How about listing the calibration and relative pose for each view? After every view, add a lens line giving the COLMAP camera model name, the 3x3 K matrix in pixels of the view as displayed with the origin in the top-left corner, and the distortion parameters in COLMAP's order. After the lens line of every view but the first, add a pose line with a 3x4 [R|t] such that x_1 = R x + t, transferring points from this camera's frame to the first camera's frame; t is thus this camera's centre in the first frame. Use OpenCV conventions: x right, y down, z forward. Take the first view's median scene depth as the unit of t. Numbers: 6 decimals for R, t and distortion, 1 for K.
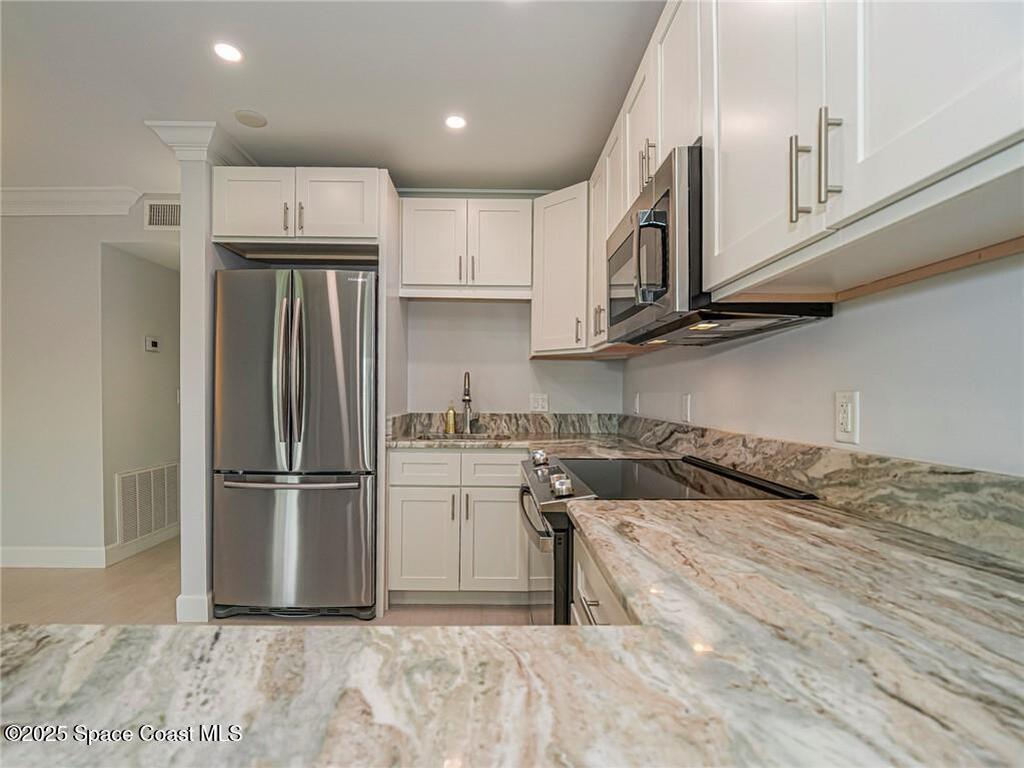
lens RADIAL K [[504.6, 0, 503.4], [0, 504.6, 404.7], [0, 0, 1]] dist [-0.003039, -0.000475]
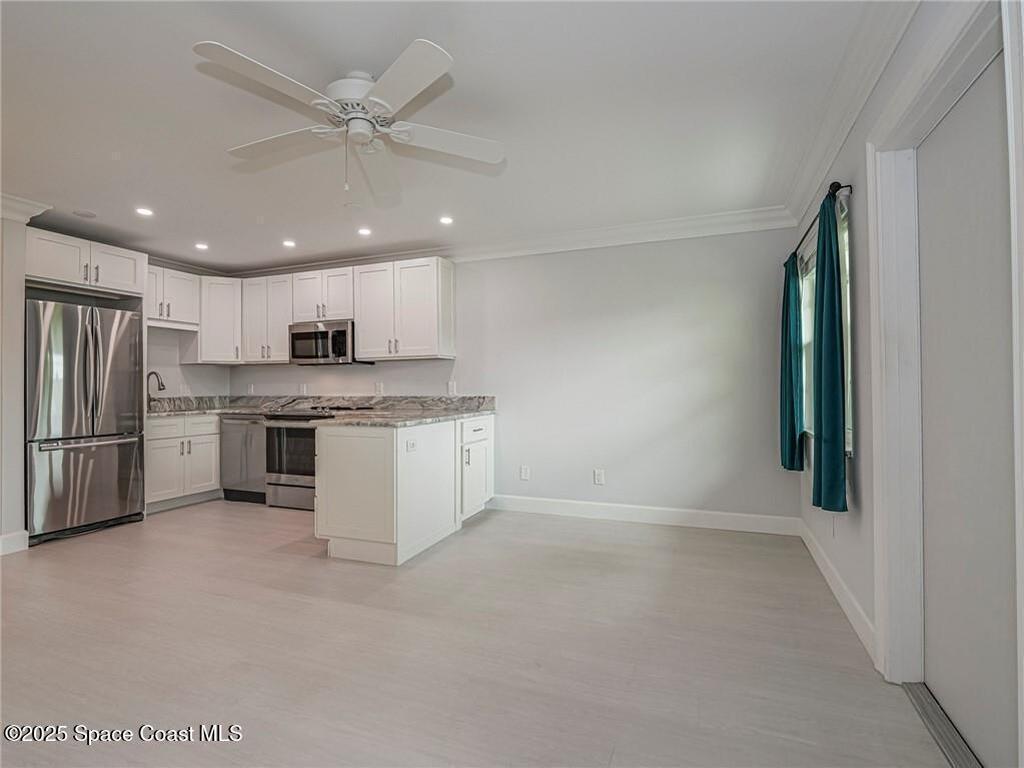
lens RADIAL K [[523.8, 0, 494.9], [0, 523.8, 385.0], [0, 0, 1]] dist [-0.001008, -0.000030]
pose [[0.400174, -0.007492, 0.916409, -1.259435], [0.028796, 0.999576, -0.004403, 0.017573], [-0.915987, 0.028151, 0.400220, -0.709448]]
